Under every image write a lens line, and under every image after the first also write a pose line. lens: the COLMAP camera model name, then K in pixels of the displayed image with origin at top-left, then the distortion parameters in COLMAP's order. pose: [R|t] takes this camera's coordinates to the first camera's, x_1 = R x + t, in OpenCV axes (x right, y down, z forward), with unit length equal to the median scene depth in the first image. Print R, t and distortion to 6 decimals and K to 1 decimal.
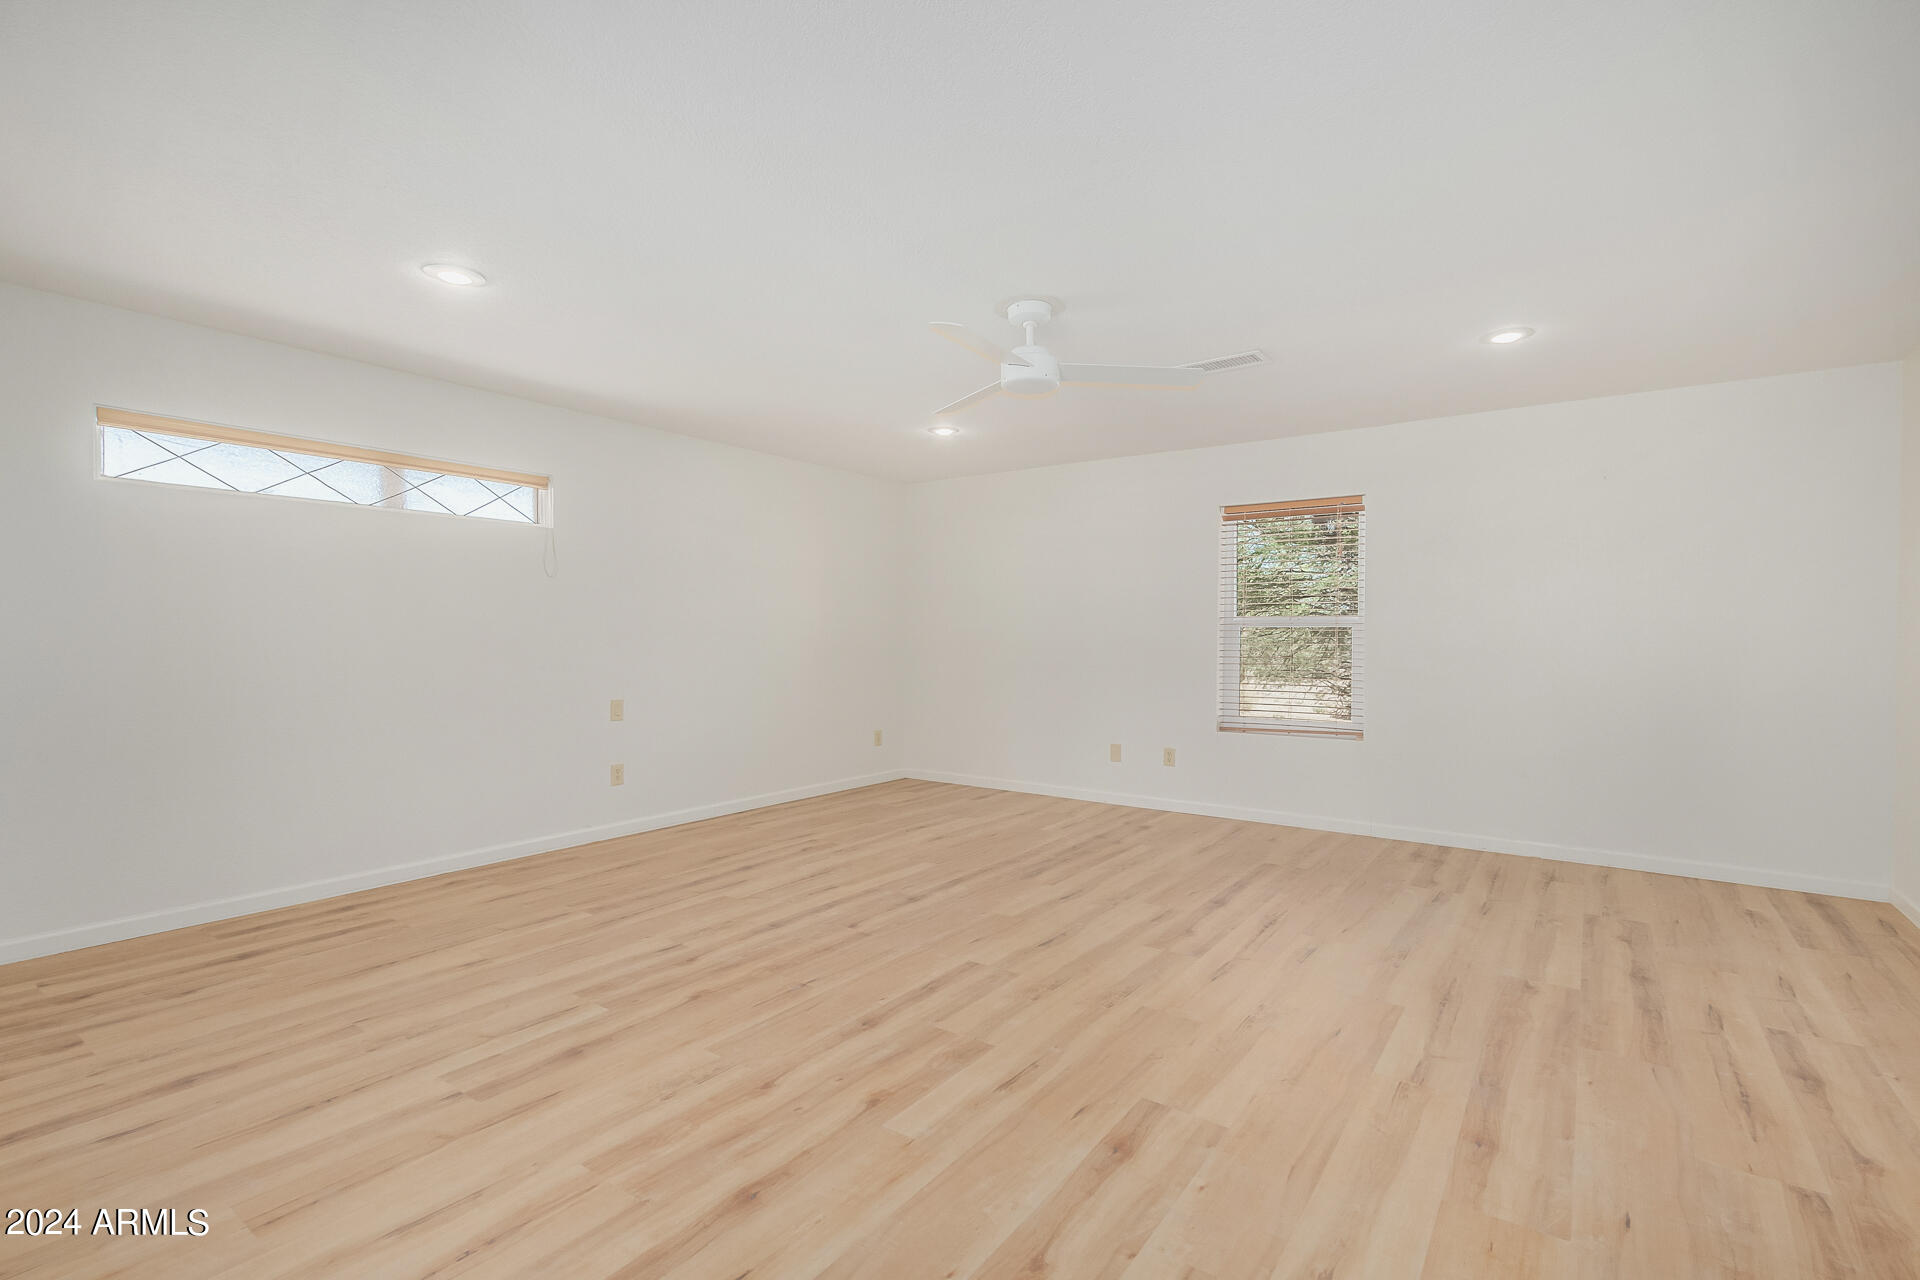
lens RADIAL K [[885.8, 0, 966.0], [0, 885.8, 640.2], [0, 0, 1]] dist [0.002772, -0.001725]
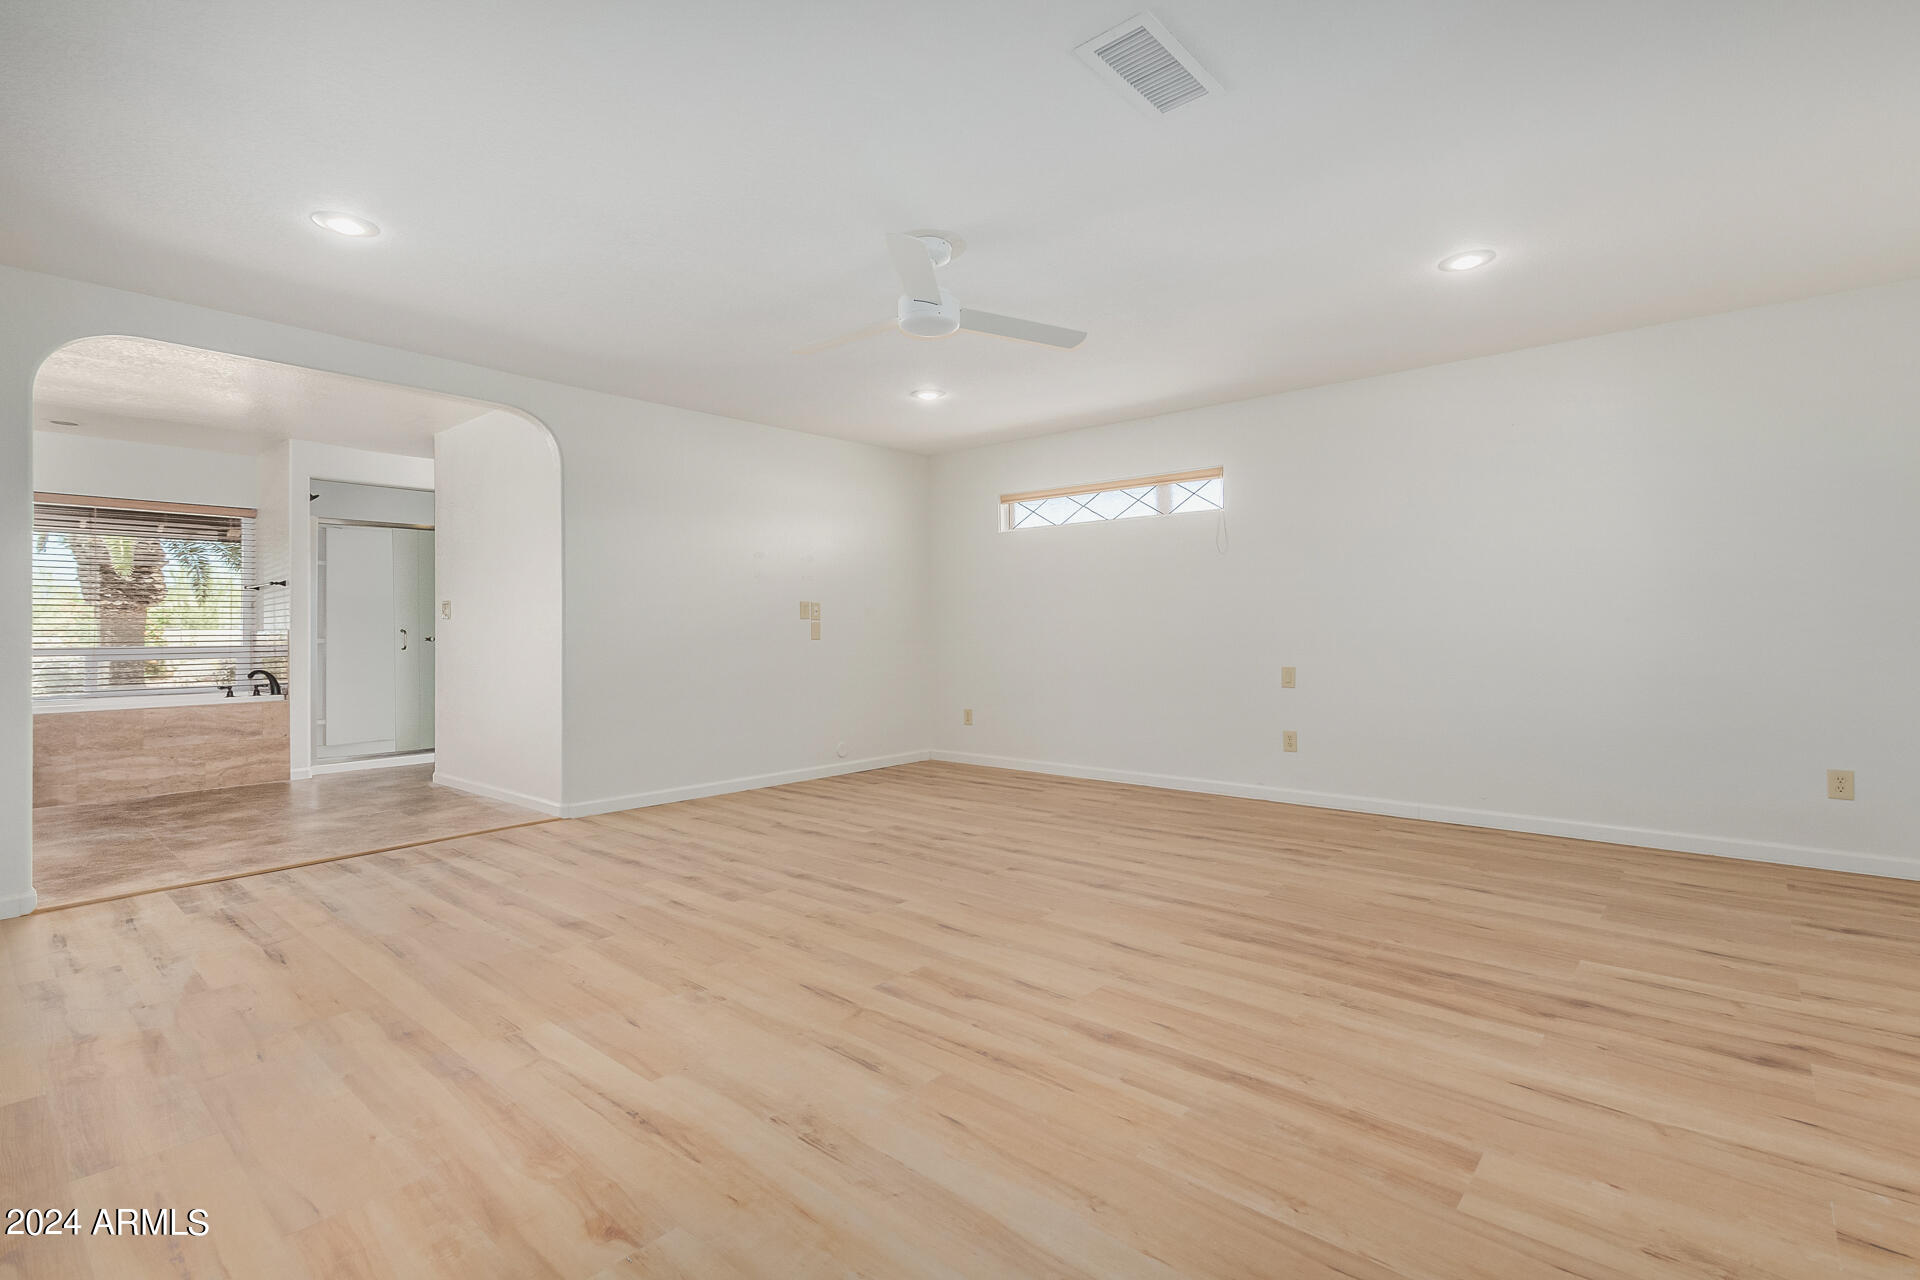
lens RADIAL K [[885.8, 0, 965.5], [0, 885.8, 633.9], [0, 0, 1]] dist [0.002772, -0.001725]
pose [[-0.093292, 0.003191, -0.995634, 0.965701], [-0.000112, 0.999995, 0.003216, 0.037724], [0.995639, 0.000411, -0.093291, 1.074672]]
